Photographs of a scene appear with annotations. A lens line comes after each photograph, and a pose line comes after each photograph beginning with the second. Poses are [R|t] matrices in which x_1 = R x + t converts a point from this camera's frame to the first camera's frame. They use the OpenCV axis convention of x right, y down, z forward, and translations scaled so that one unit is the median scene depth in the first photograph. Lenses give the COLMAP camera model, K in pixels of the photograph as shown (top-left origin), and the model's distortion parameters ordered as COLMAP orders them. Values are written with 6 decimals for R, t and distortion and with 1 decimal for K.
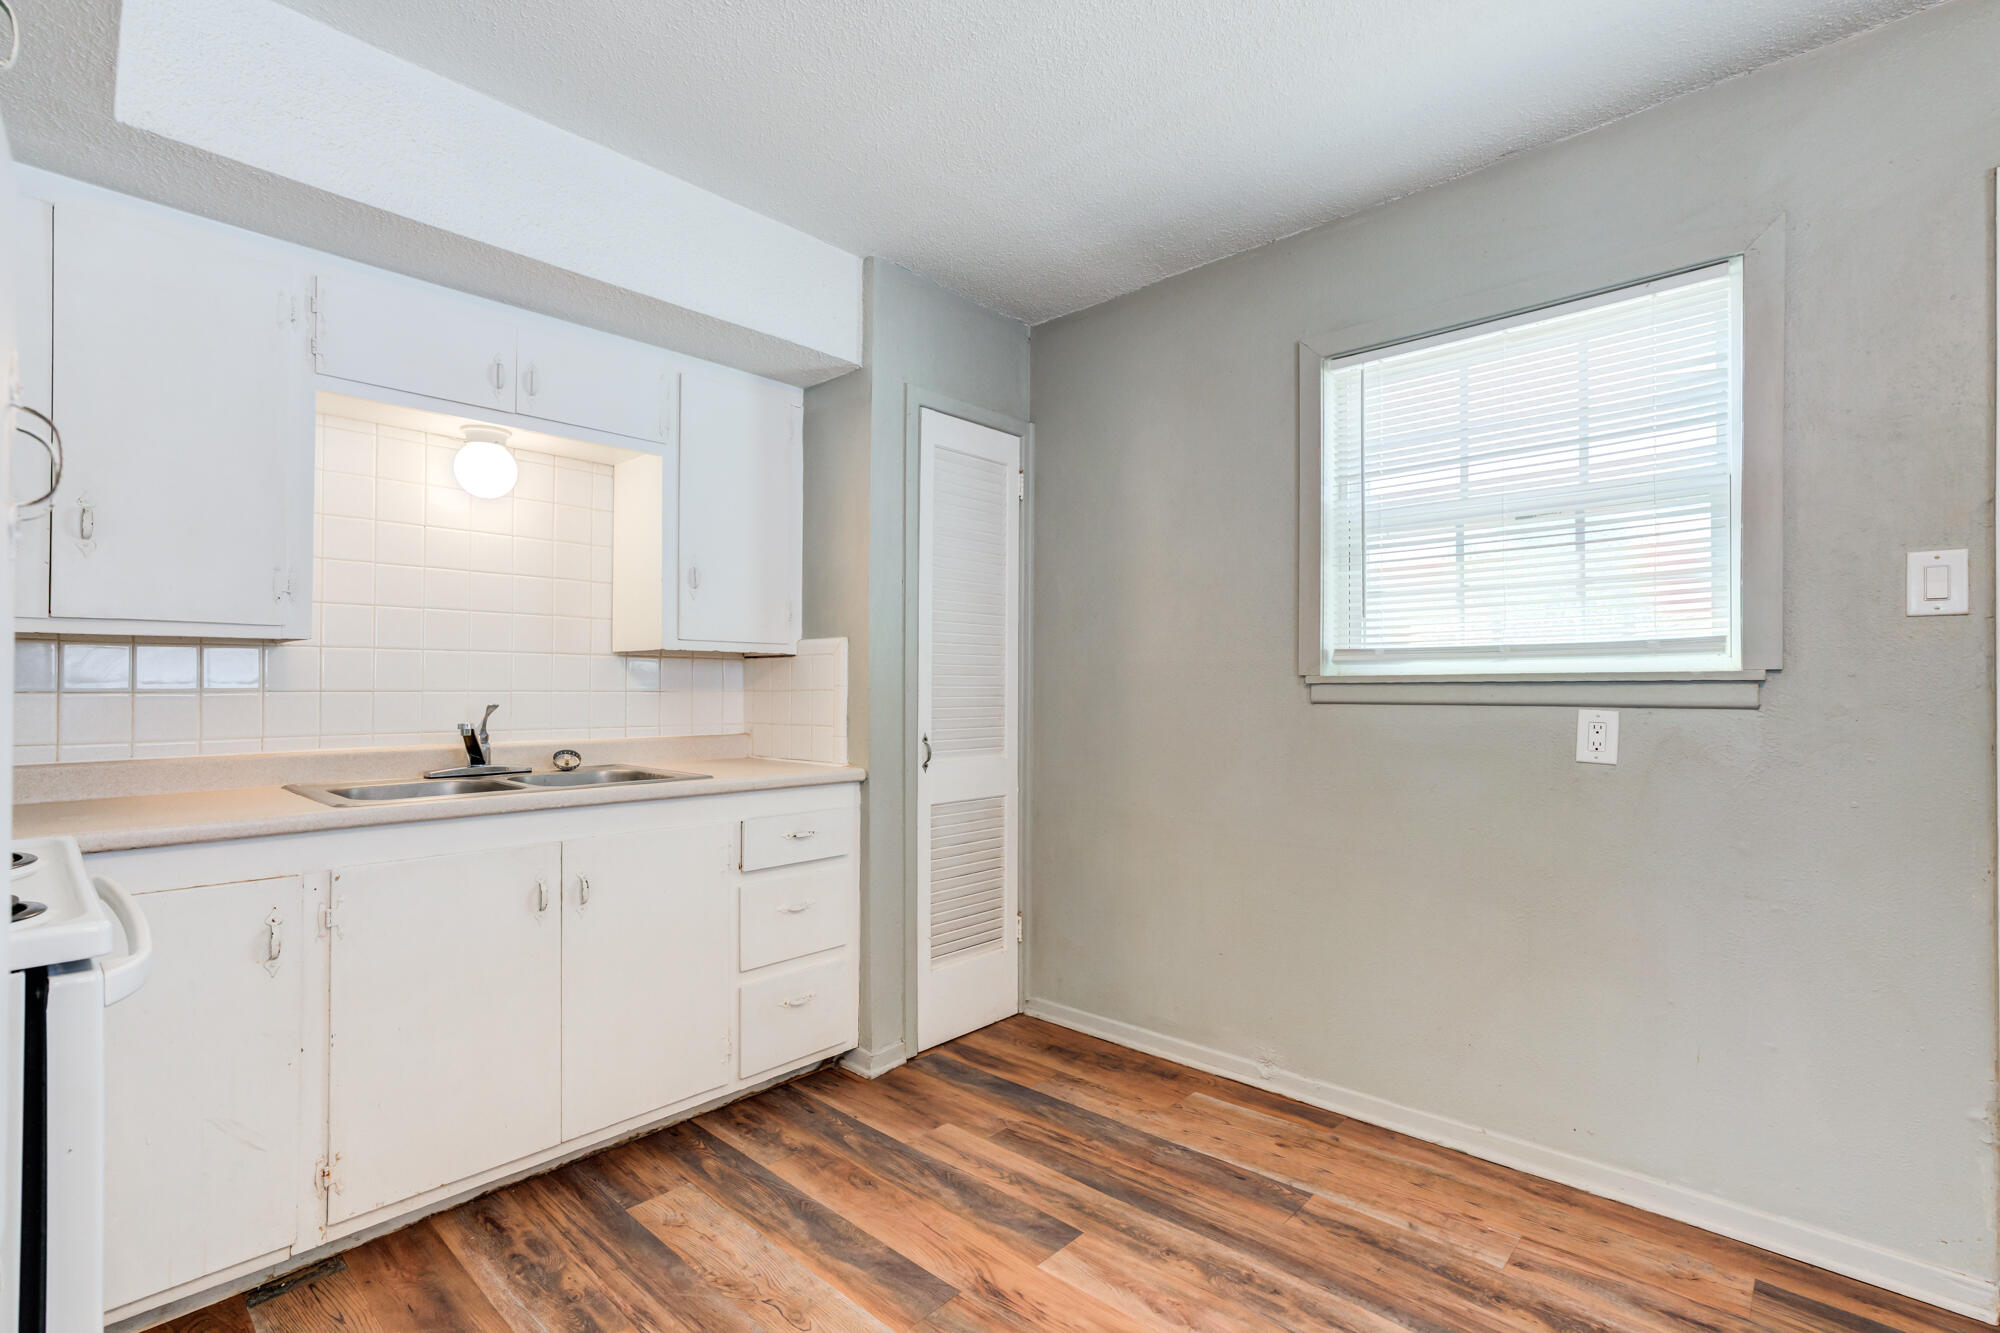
lens RADIAL K [[896.3, 0, 992.2], [0, 896.3, 694.8], [0, 0, 1]] dist [-0.016478, 0.019017]
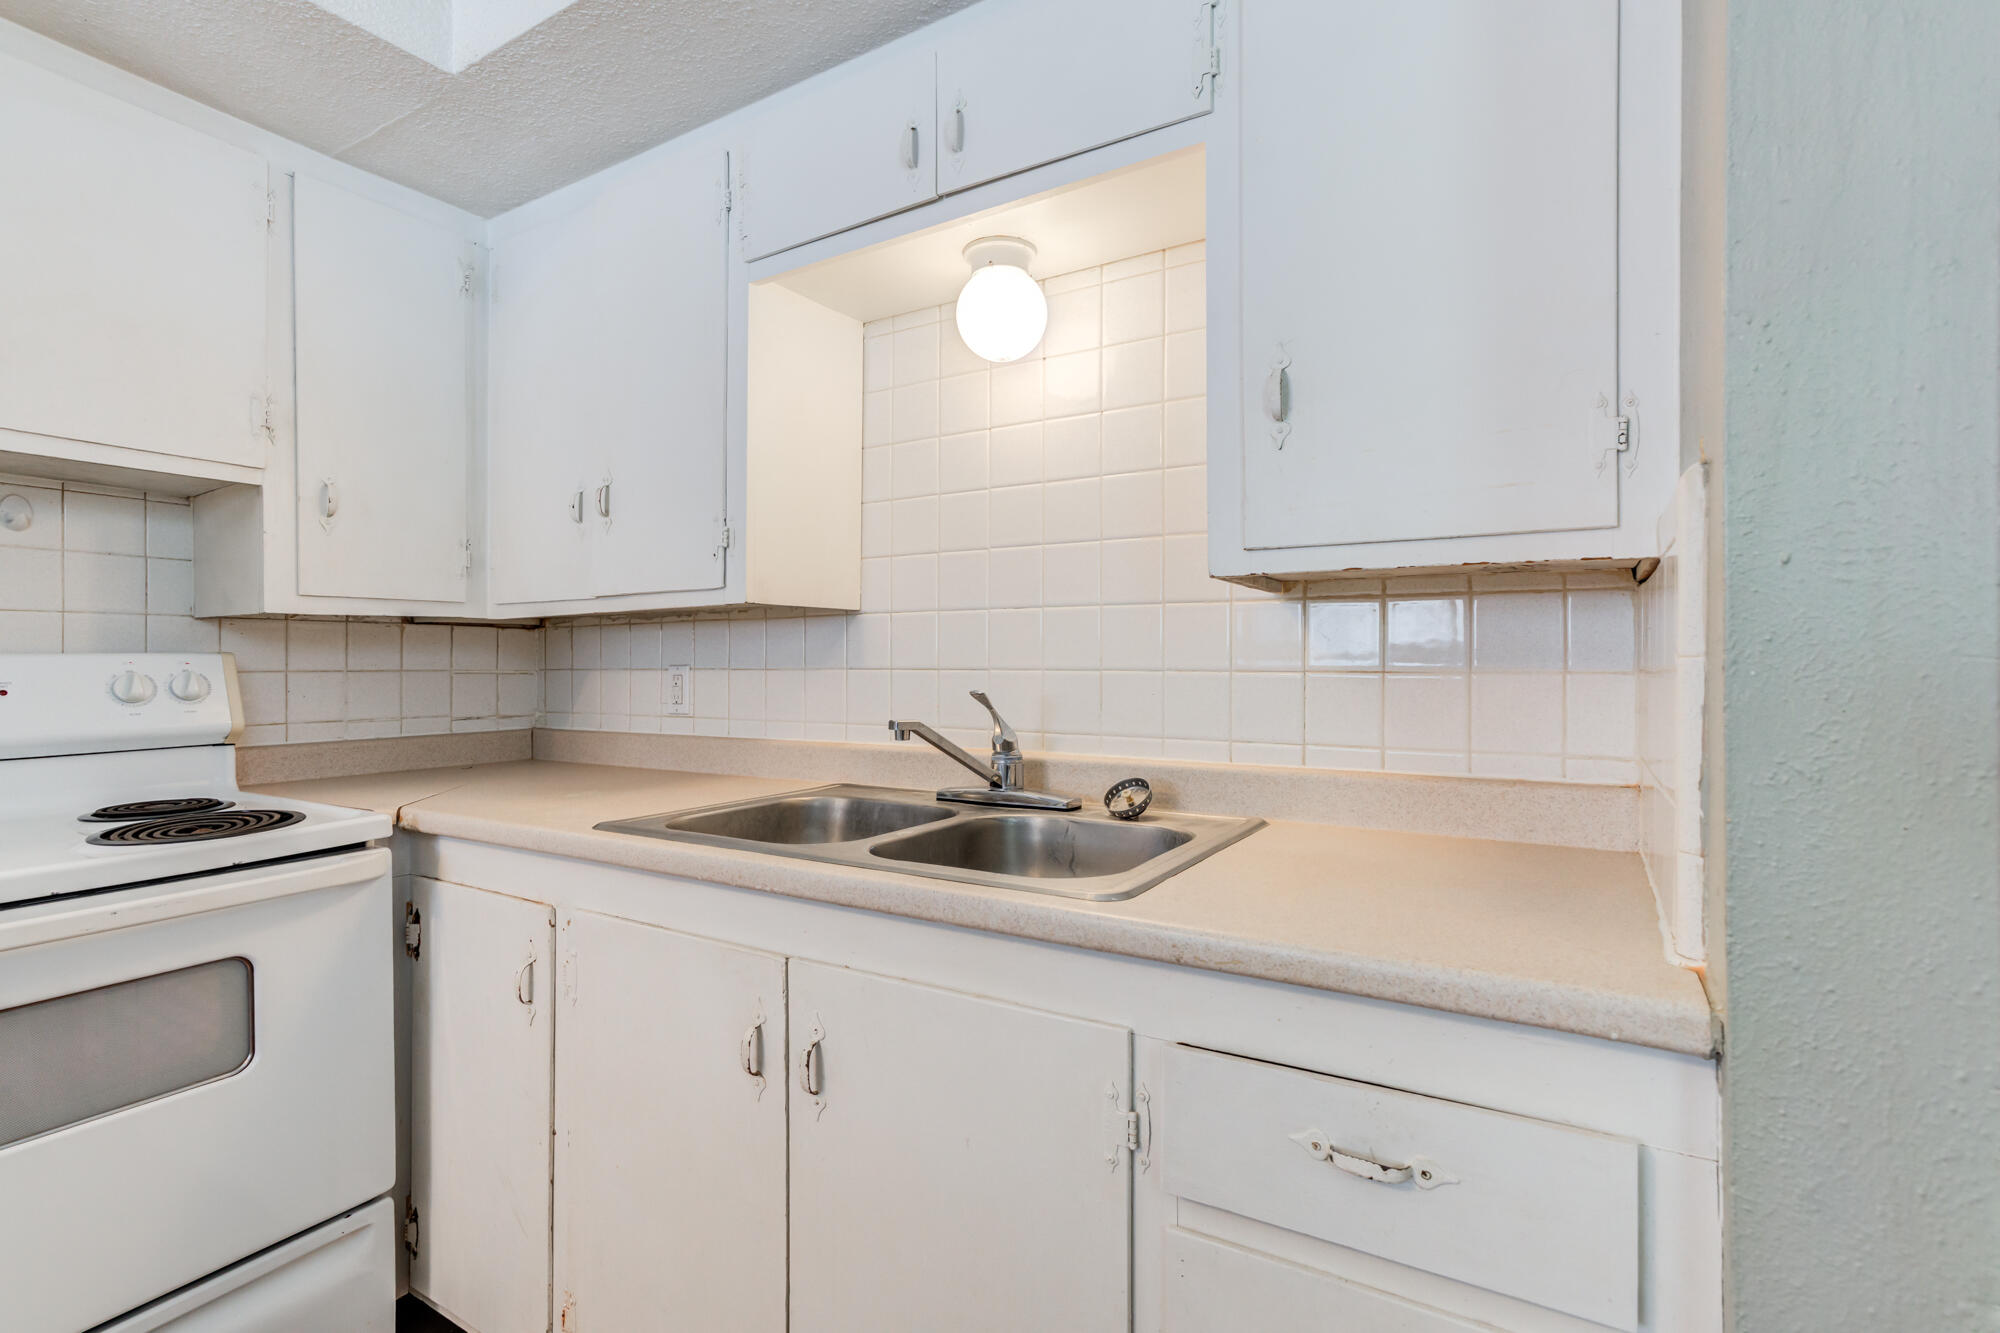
lens RADIAL K [[919.3, 0, 992.9], [0, 919.3, 665.8], [0, 0, 1]] dist [-0.017151, 0.014723]
pose [[0.178857, 0.001997, -0.983873, 0.060849], [-0.004839, 0.999988, 0.001150, -0.008006], [0.983863, 0.004555, 0.178864, 0.856311]]
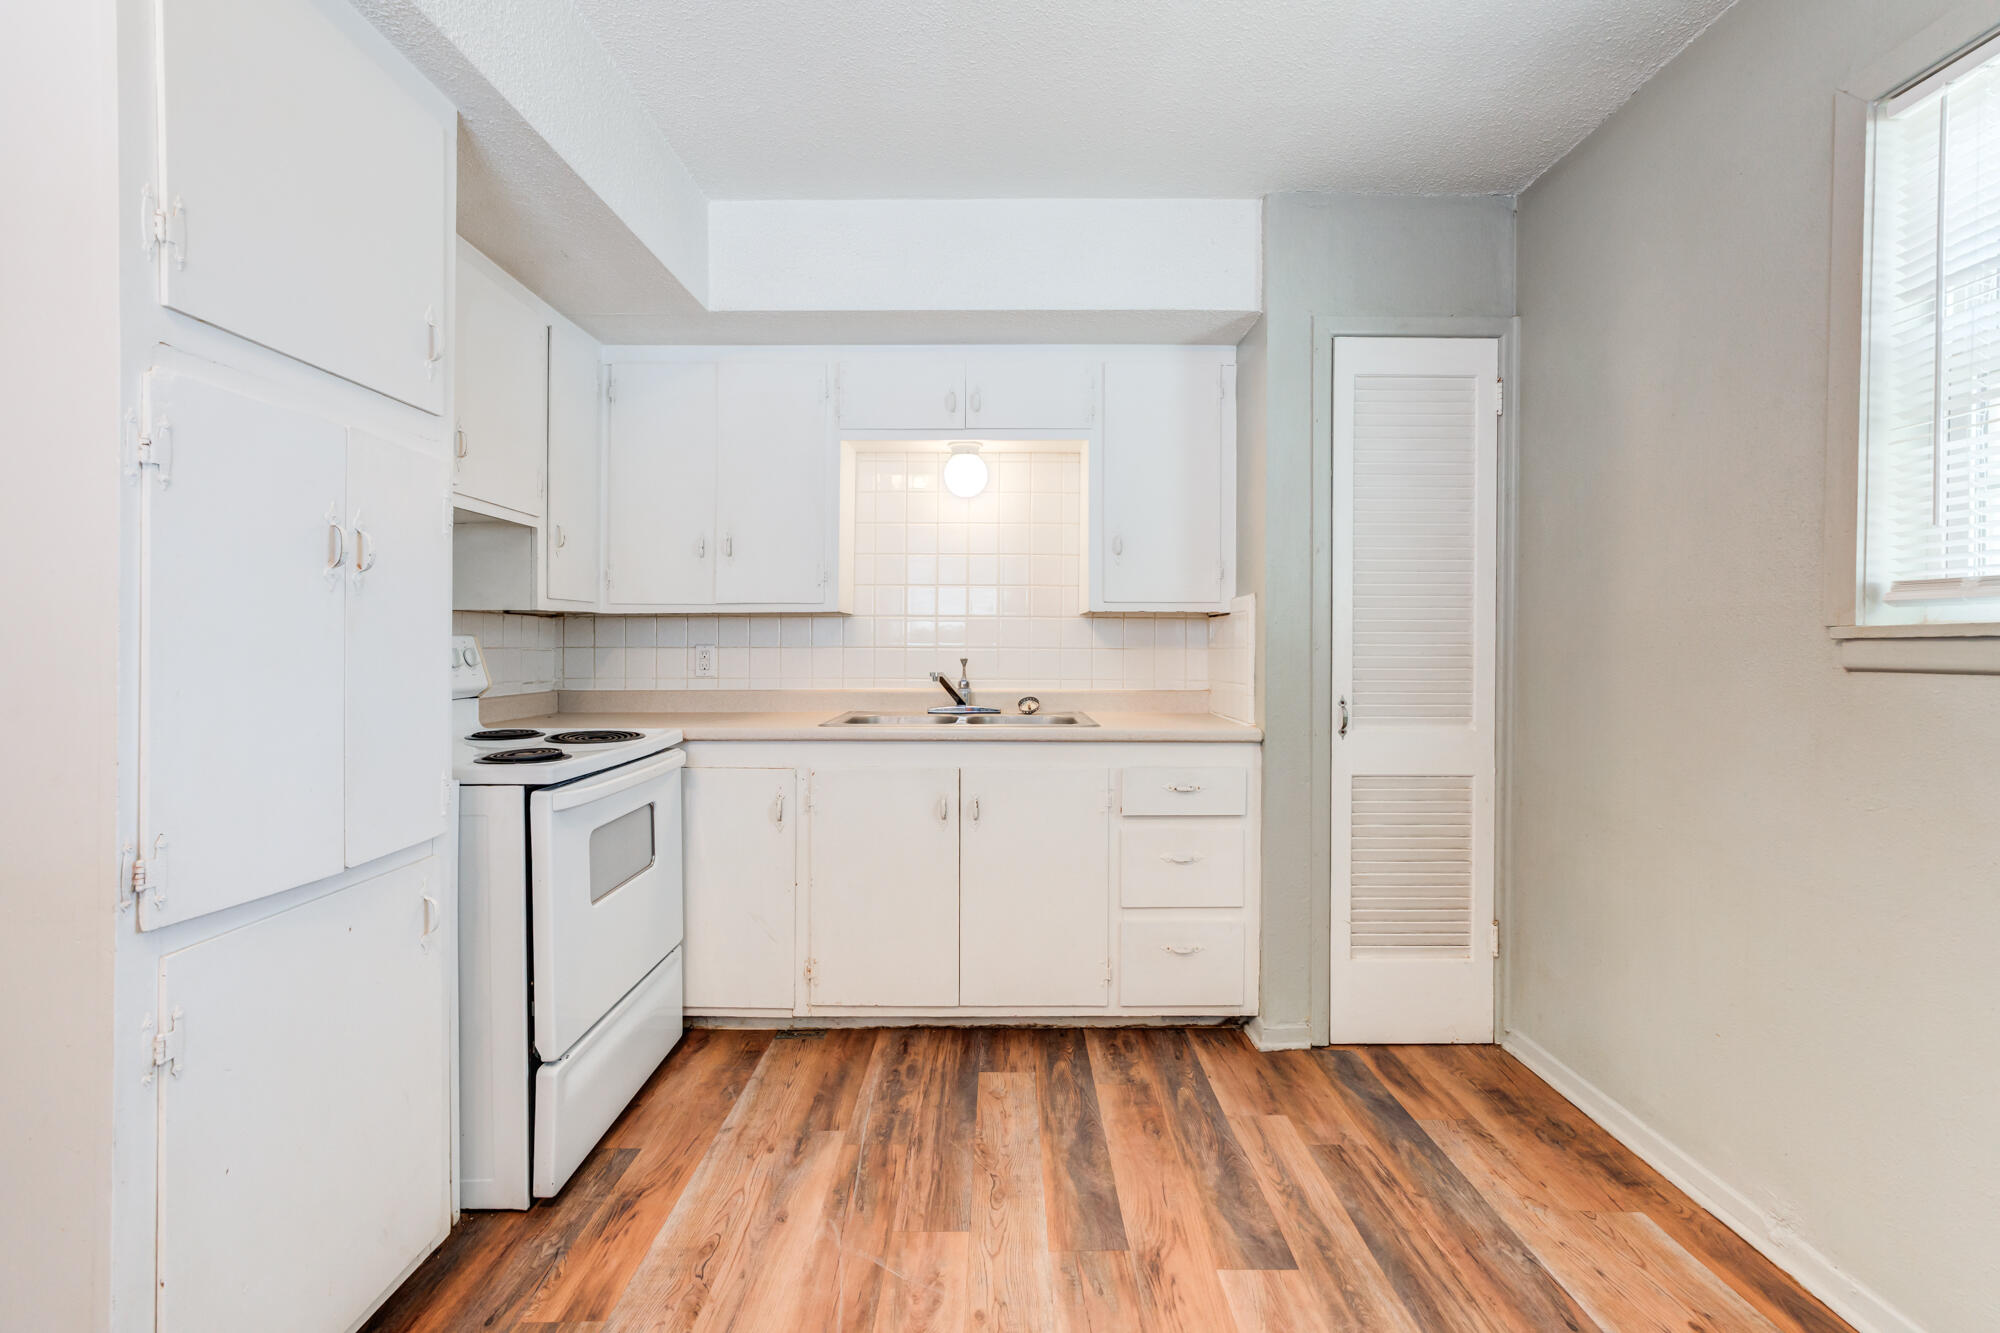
lens RADIAL K [[909.1, 0, 1015.8], [0, 909.1, 659.7], [0, 0, 1]] dist [-0.017591, 0.016693]
pose [[0.690634, 0.011601, -0.723111, 0.417291], [-0.006595, 0.999931, 0.009743, -0.000348], [0.723174, -0.001960, 0.690663, 0.146134]]
